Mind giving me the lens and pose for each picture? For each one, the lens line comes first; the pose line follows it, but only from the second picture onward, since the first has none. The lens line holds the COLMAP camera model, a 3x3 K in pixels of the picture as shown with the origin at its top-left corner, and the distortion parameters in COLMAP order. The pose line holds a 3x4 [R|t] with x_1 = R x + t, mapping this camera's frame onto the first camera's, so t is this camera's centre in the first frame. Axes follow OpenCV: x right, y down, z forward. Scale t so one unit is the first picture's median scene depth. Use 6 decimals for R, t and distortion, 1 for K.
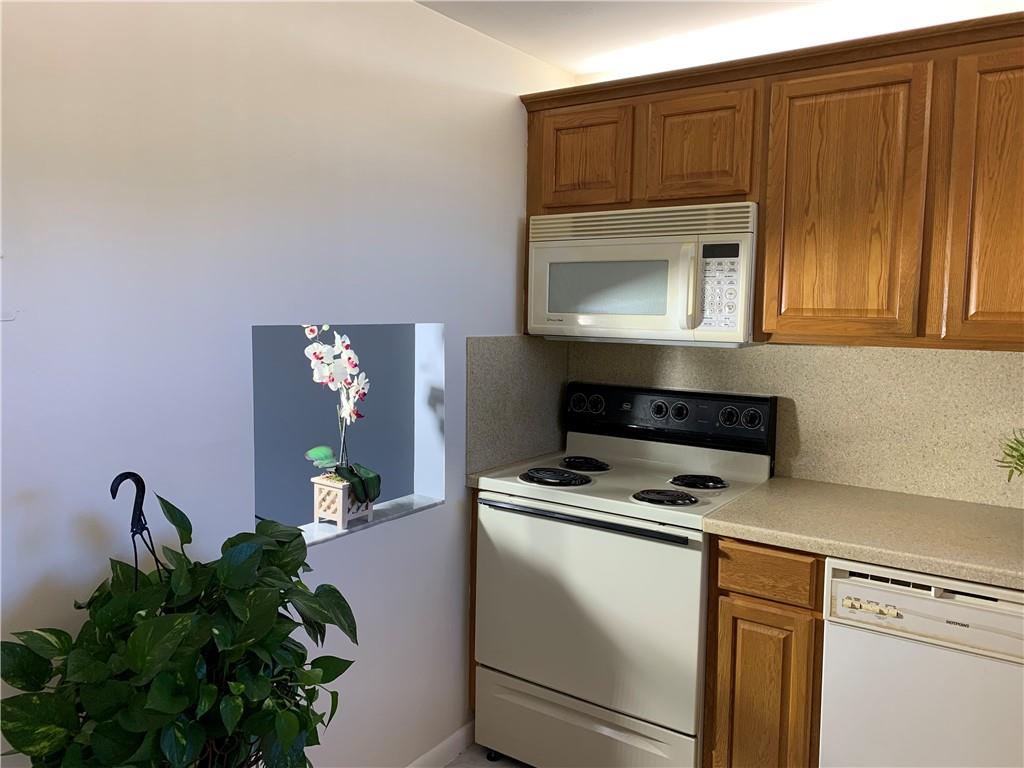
lens RADIAL K [[790.3, 0, 509.9], [0, 790.3, 387.2], [0, 0, 1]] dist [0.128300, -0.150223]
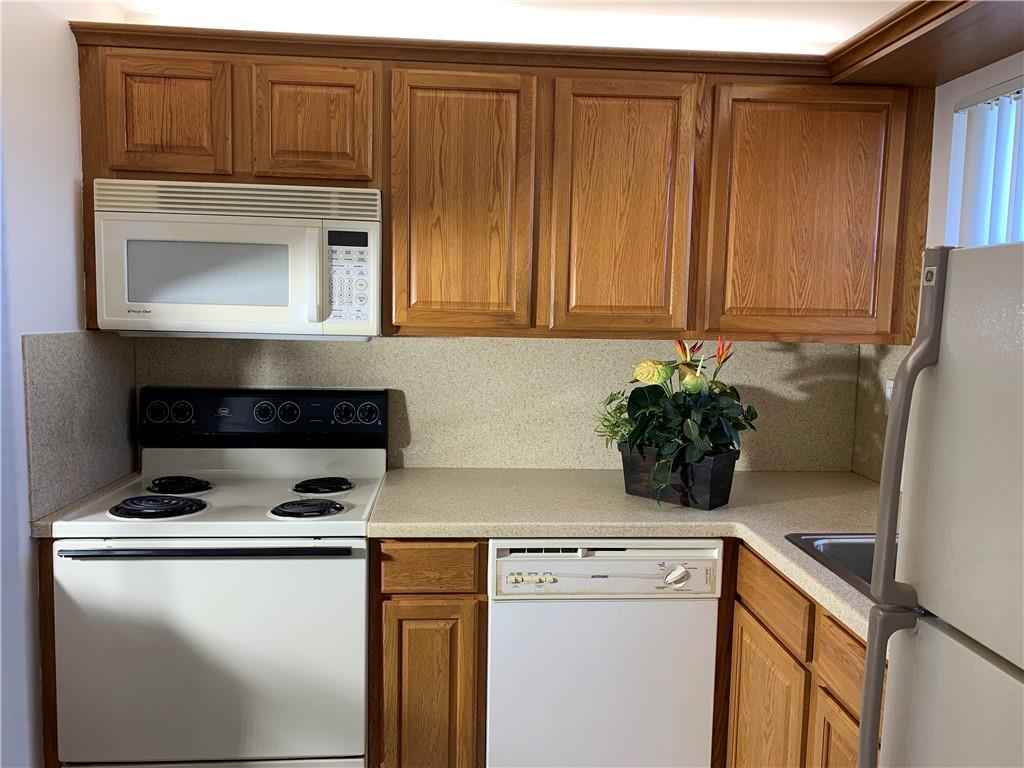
lens RADIAL K [[790.3, 0, 509.9], [0, 790.3, 387.2], [0, 0, 1]] dist [0.128300, -0.150223]
pose [[0.791332, -0.063382, 0.608092, -0.169556], [0.056871, 0.997931, 0.030007, -0.013274], [-0.608735, 0.010837, 0.793299, 0.140716]]
